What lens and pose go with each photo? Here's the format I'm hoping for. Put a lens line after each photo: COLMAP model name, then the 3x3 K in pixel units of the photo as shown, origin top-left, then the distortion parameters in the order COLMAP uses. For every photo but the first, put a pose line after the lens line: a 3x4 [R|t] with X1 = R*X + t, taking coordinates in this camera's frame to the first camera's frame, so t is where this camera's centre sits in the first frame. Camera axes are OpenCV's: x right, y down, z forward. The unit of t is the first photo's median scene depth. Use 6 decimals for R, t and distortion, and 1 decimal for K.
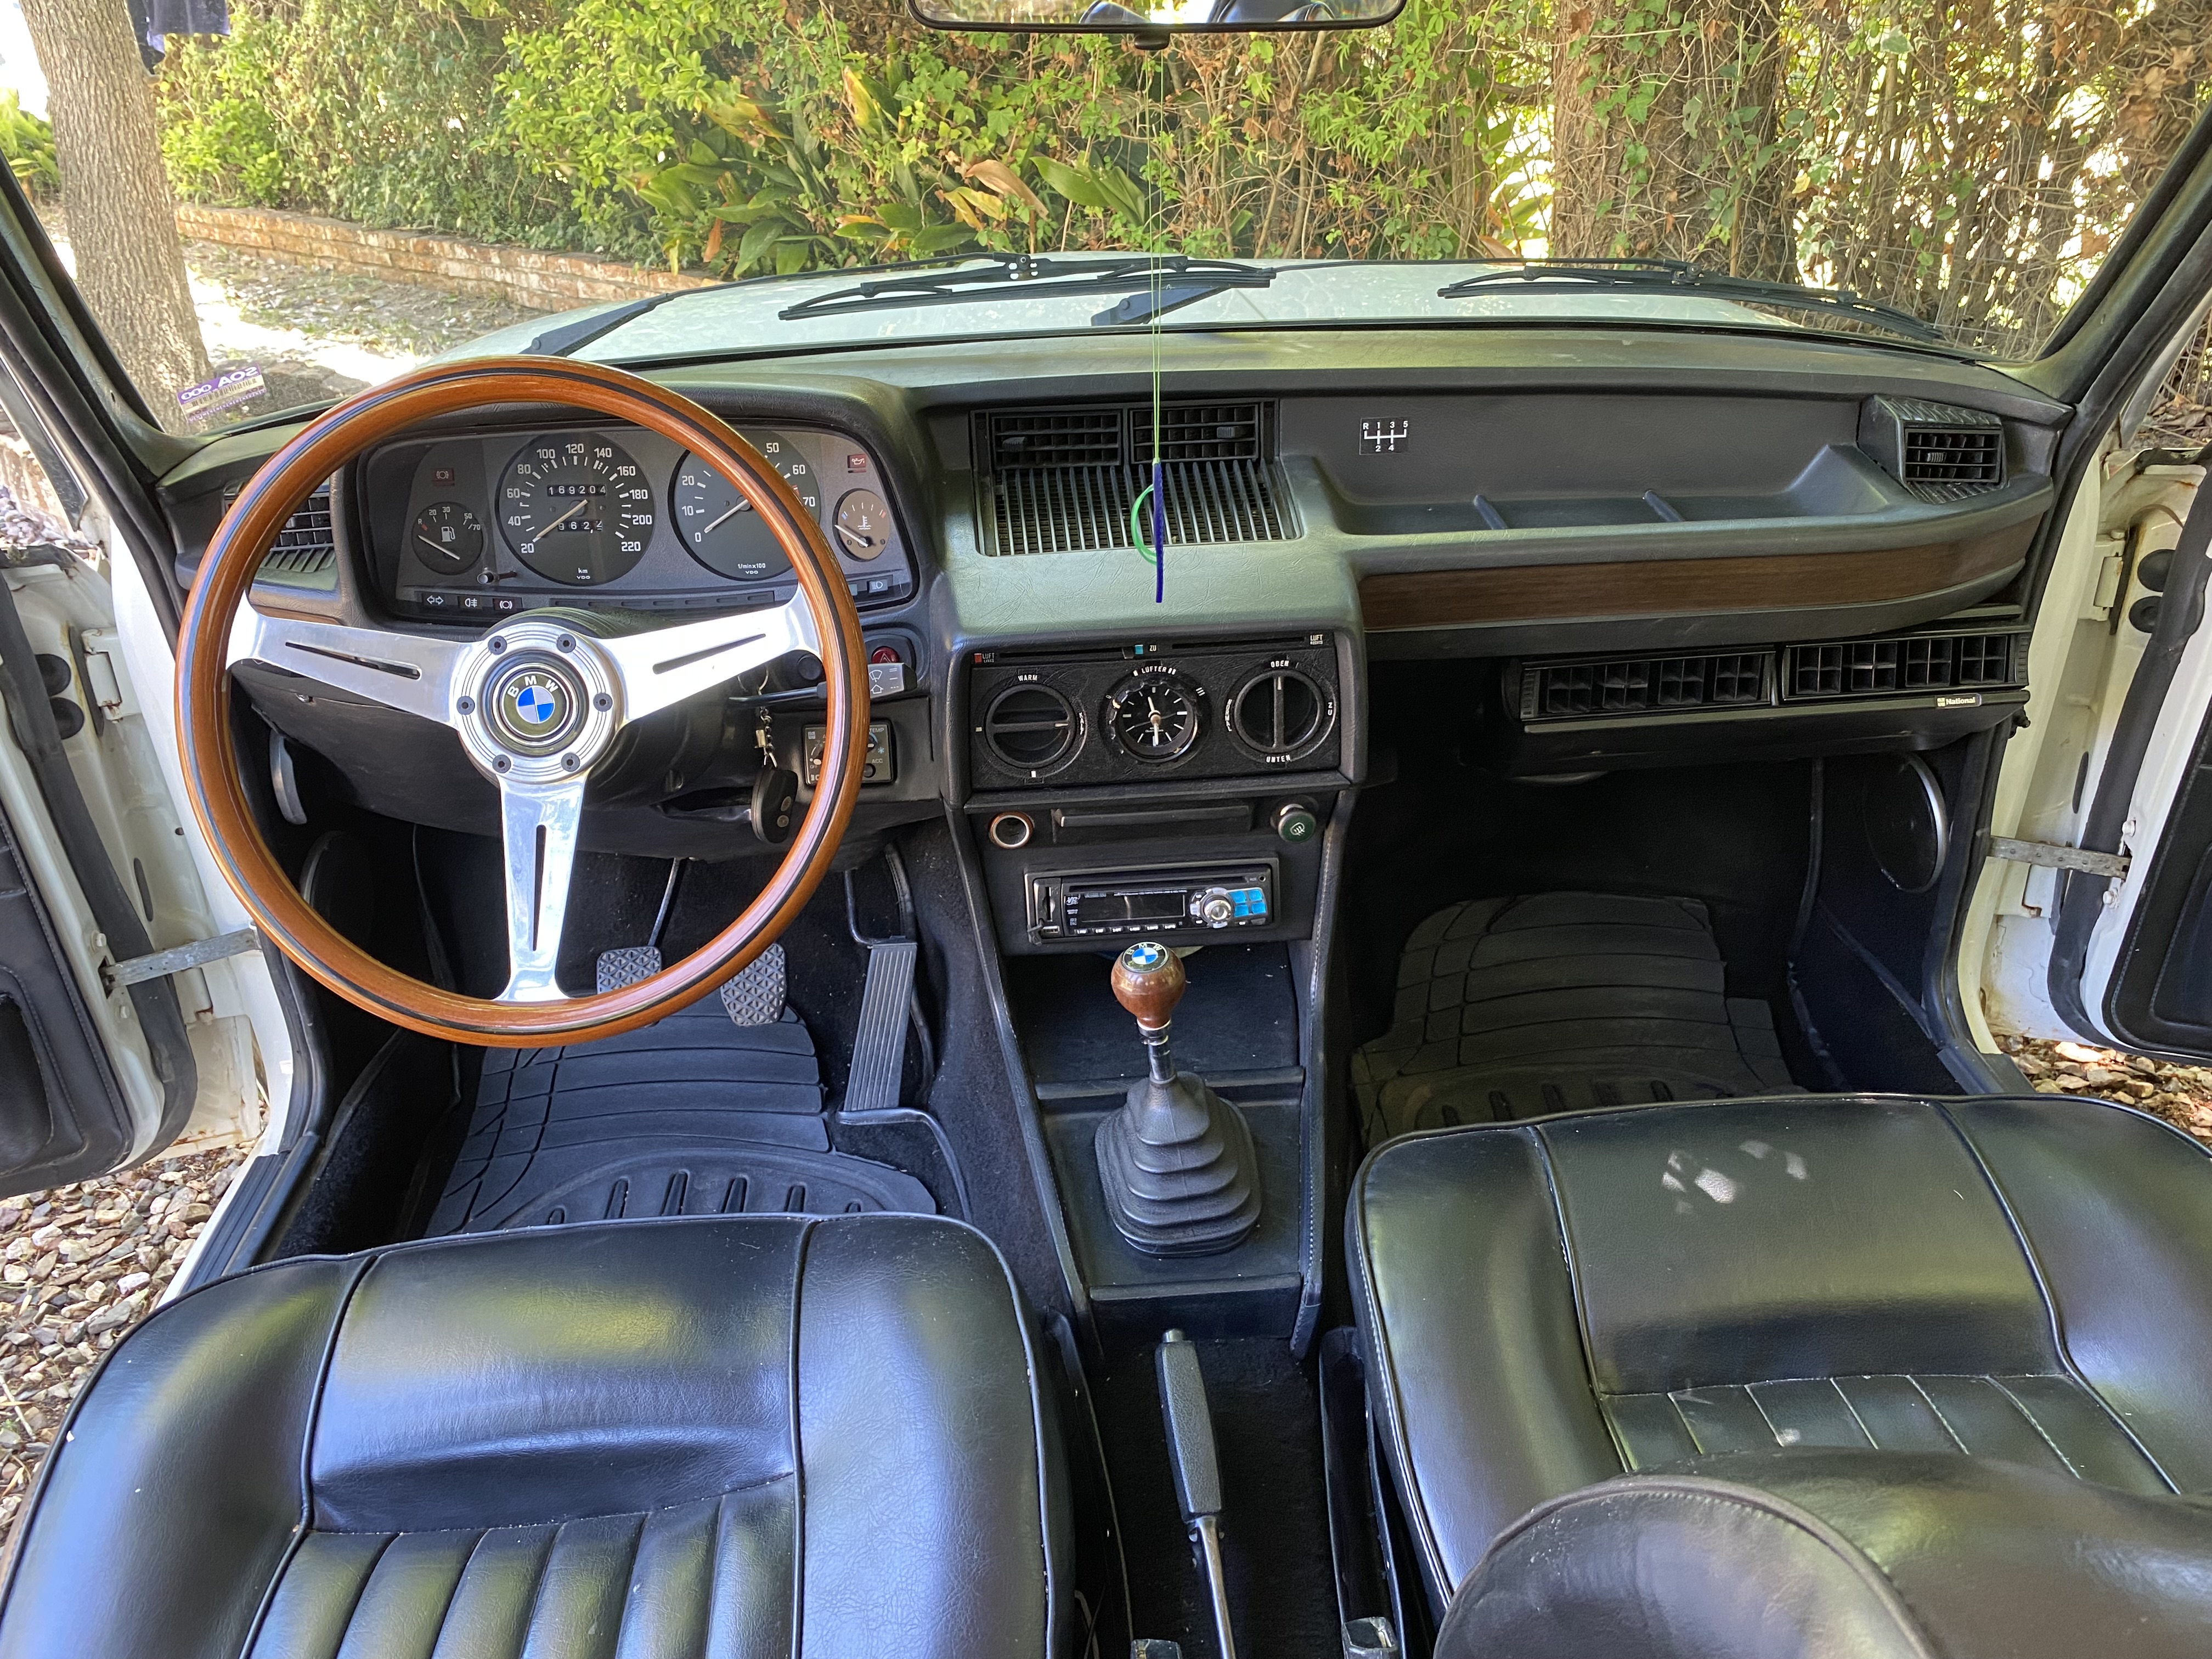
lens RADIAL K [[1691.2, 0, 1105.3], [0, 1691.2, 805.2], [0, 0, 1]] dist [0.019750, -0.017865]
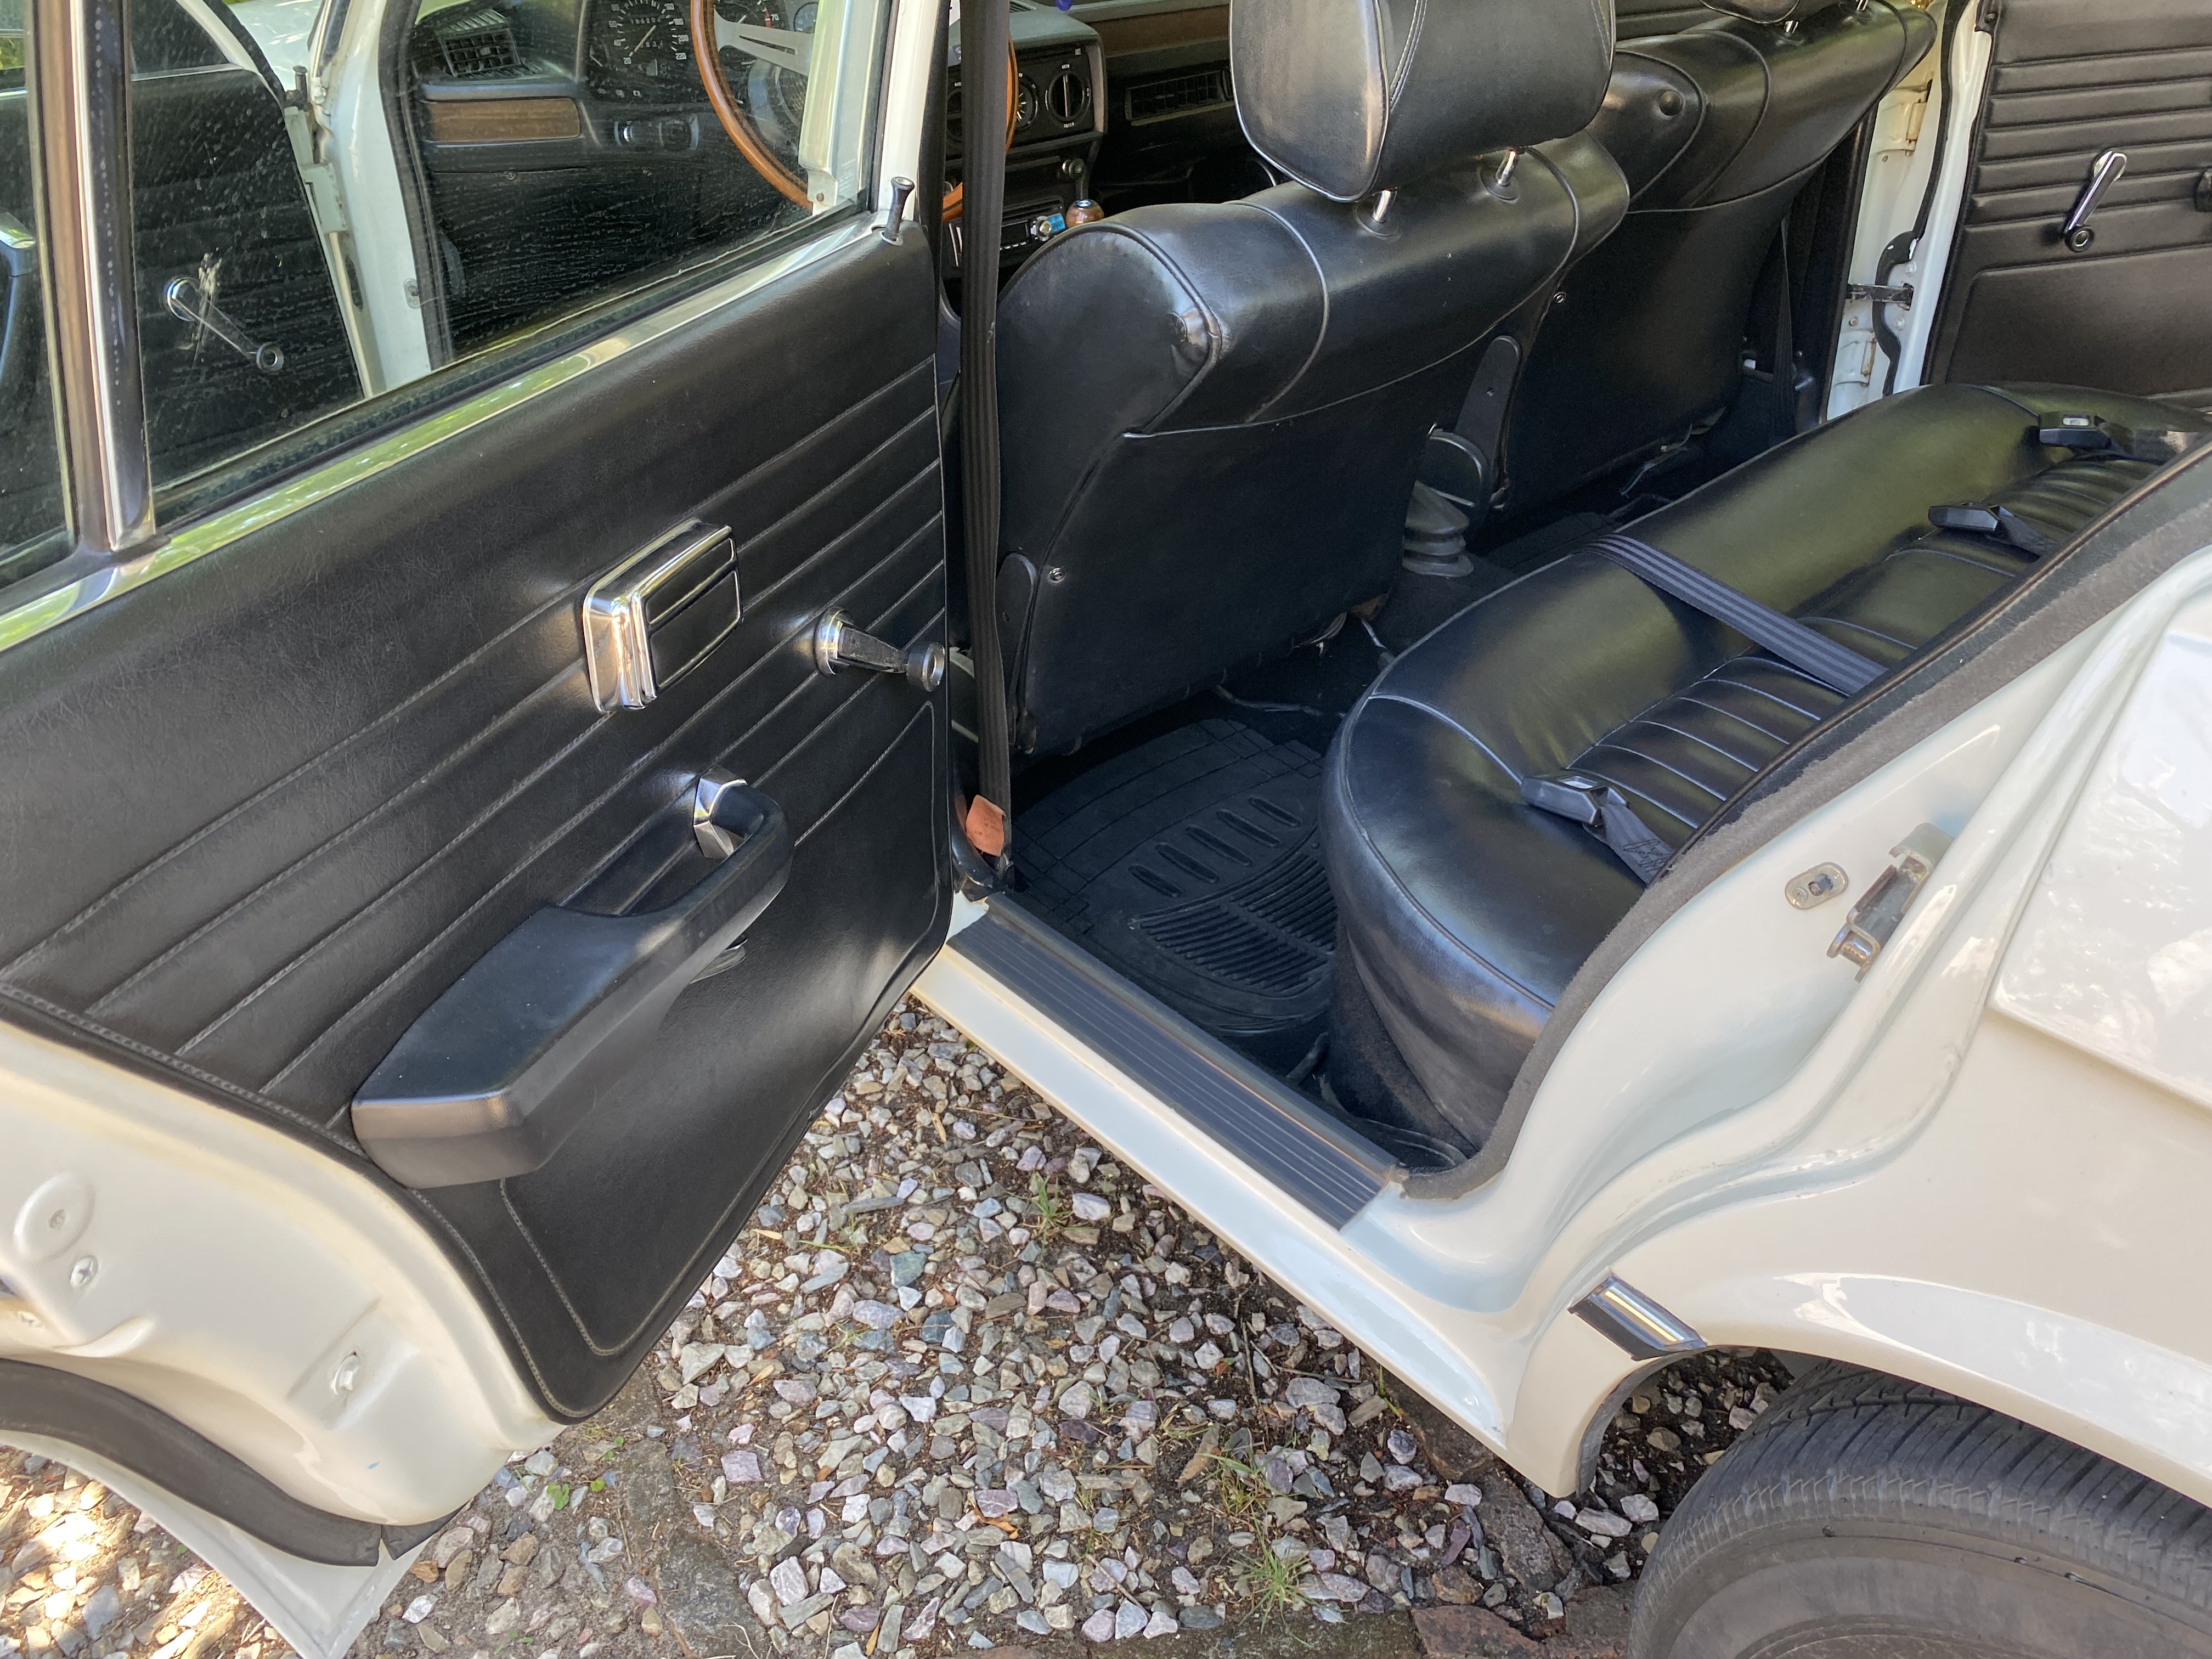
lens RADIAL K [[1691.2, 0, 1100.9], [0, 1691.2, 830.6], [0, 0, 1]] dist [0.019750, -0.017865]
pose [[0.793536, -0.320429, 0.517325, -1.011867], [0.281037, 0.947017, 0.155490, 0.398249], [-0.539739, 0.022000, 0.841545, -0.552913]]
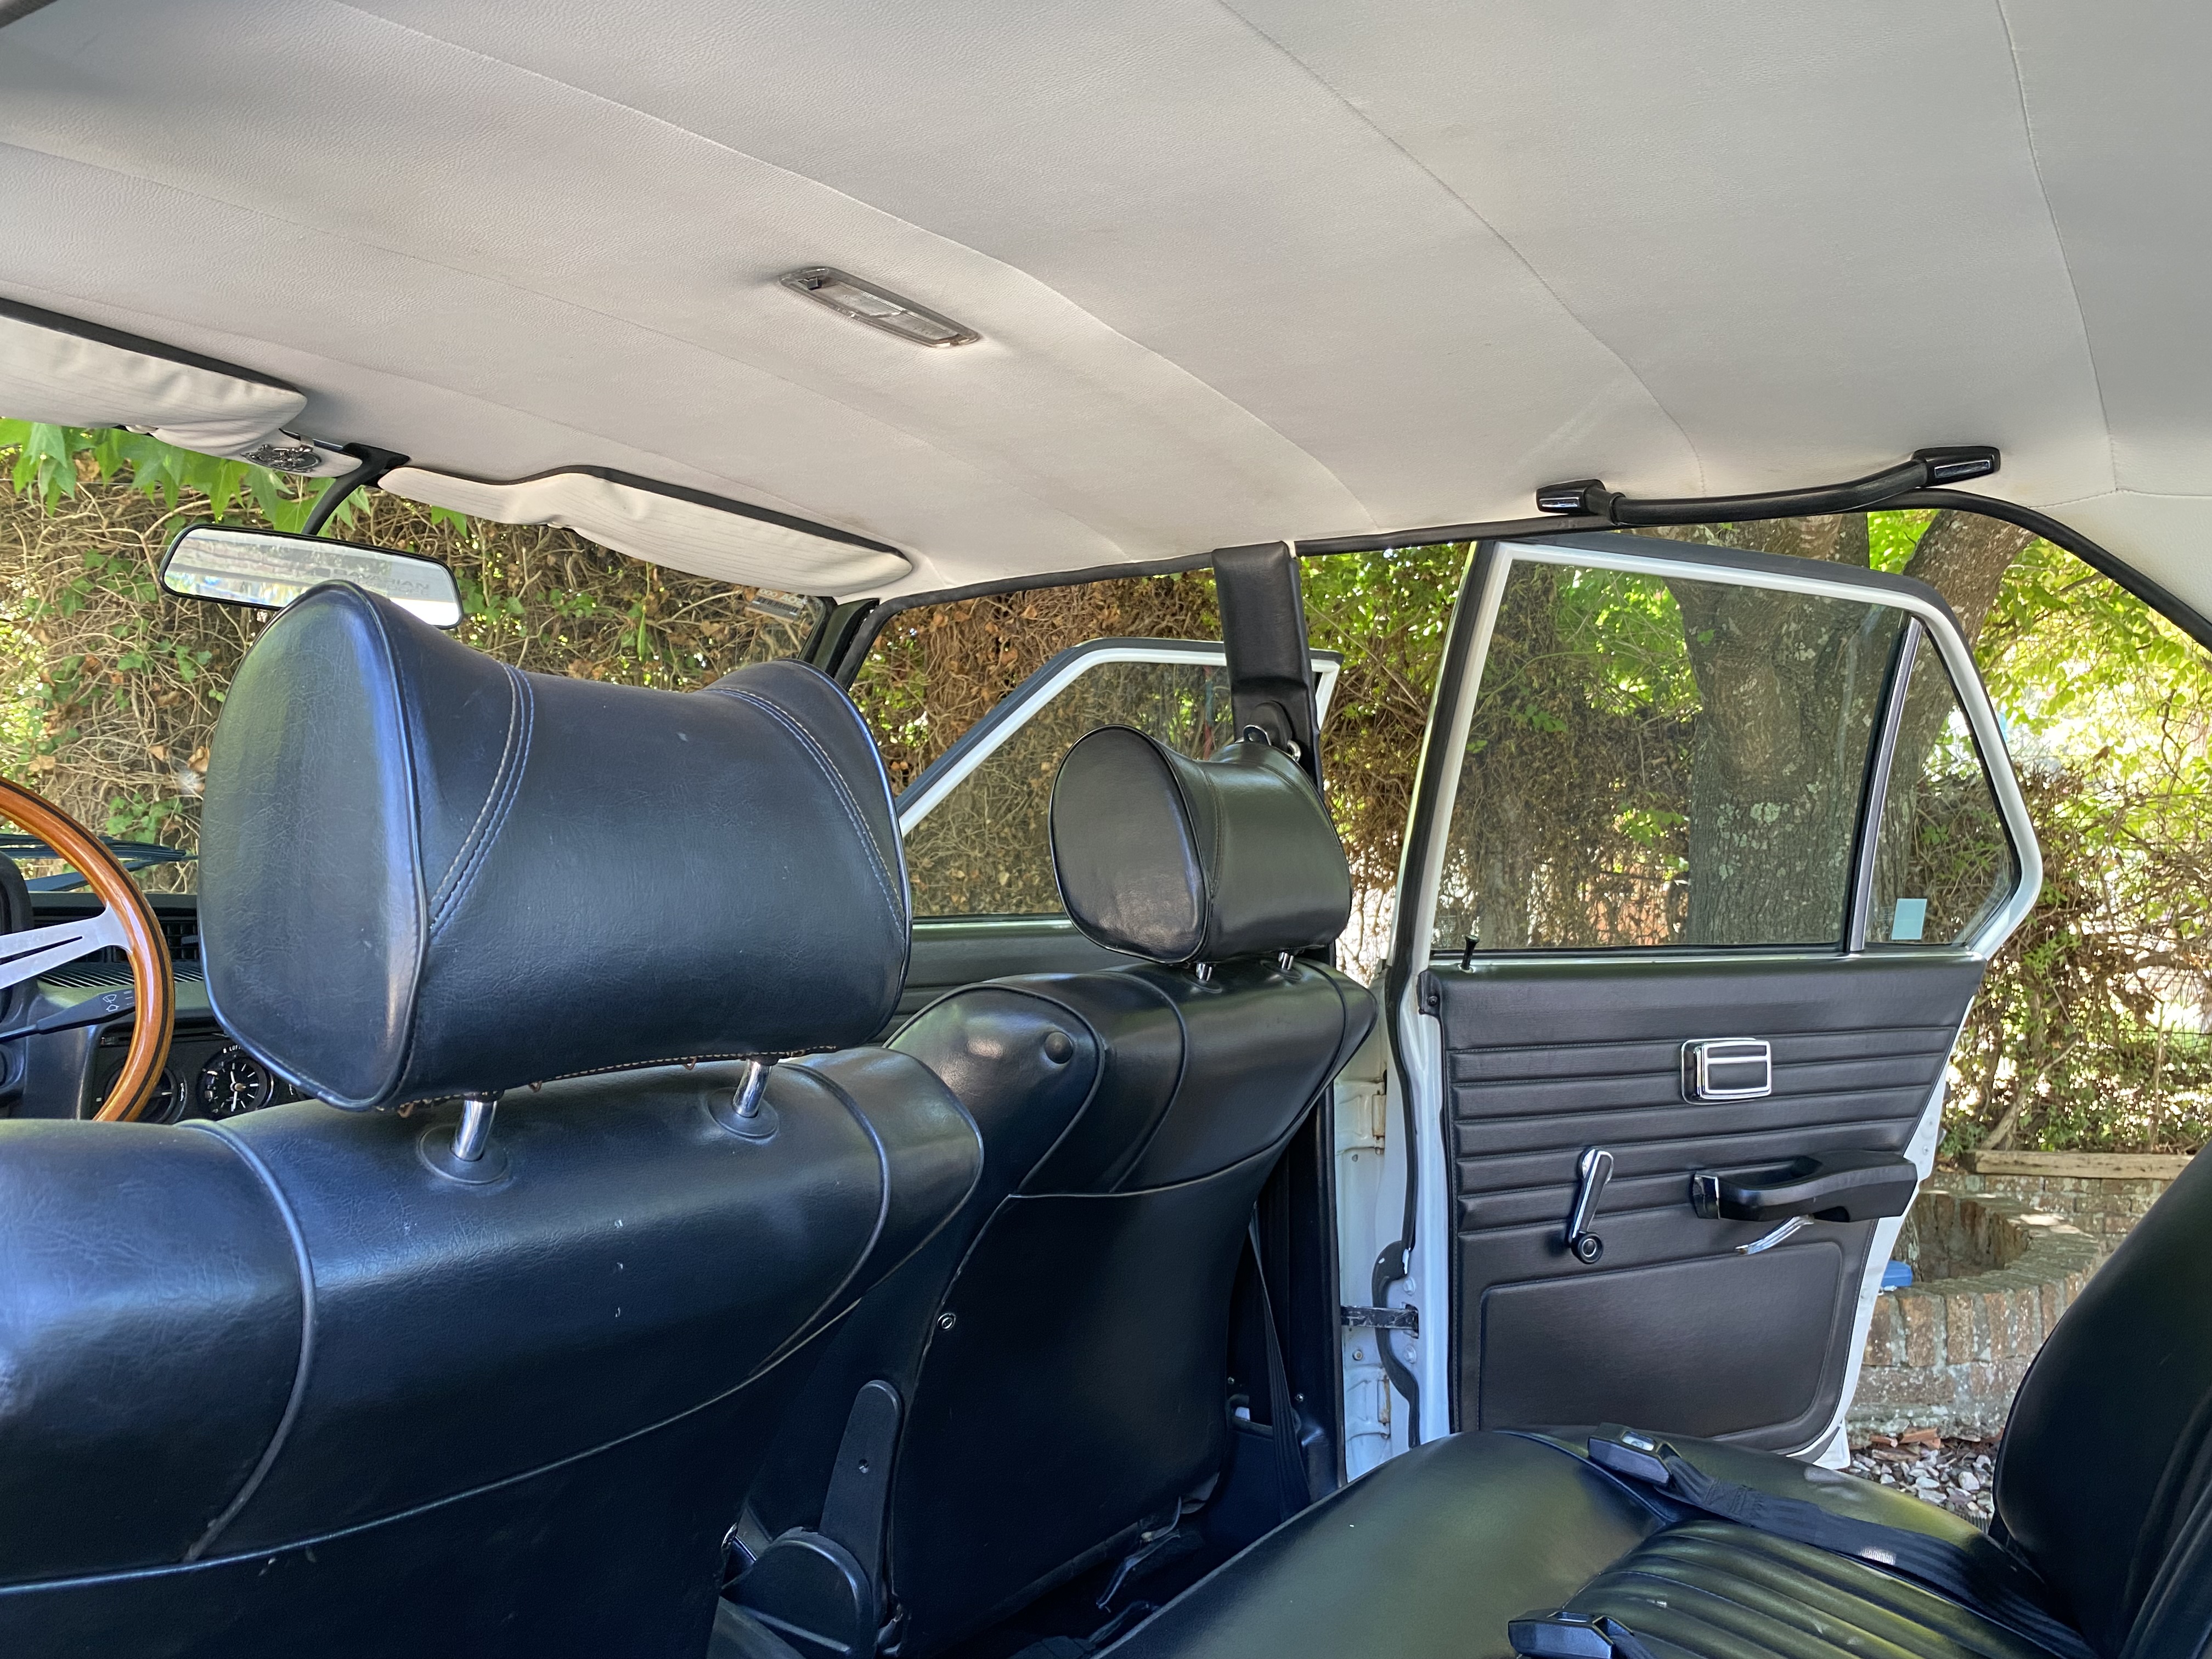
lens RADIAL K [[1691.2, 0, 1089.6], [0, 1691.2, 795.0], [0, 0, 1]] dist [0.019750, -0.017865]
pose [[0.622802, 0.082063, 0.778064, -0.572062], [0.328951, 0.874845, -0.355580, 0.412899], [-0.709865, 0.477401, 0.517860, -0.289718]]
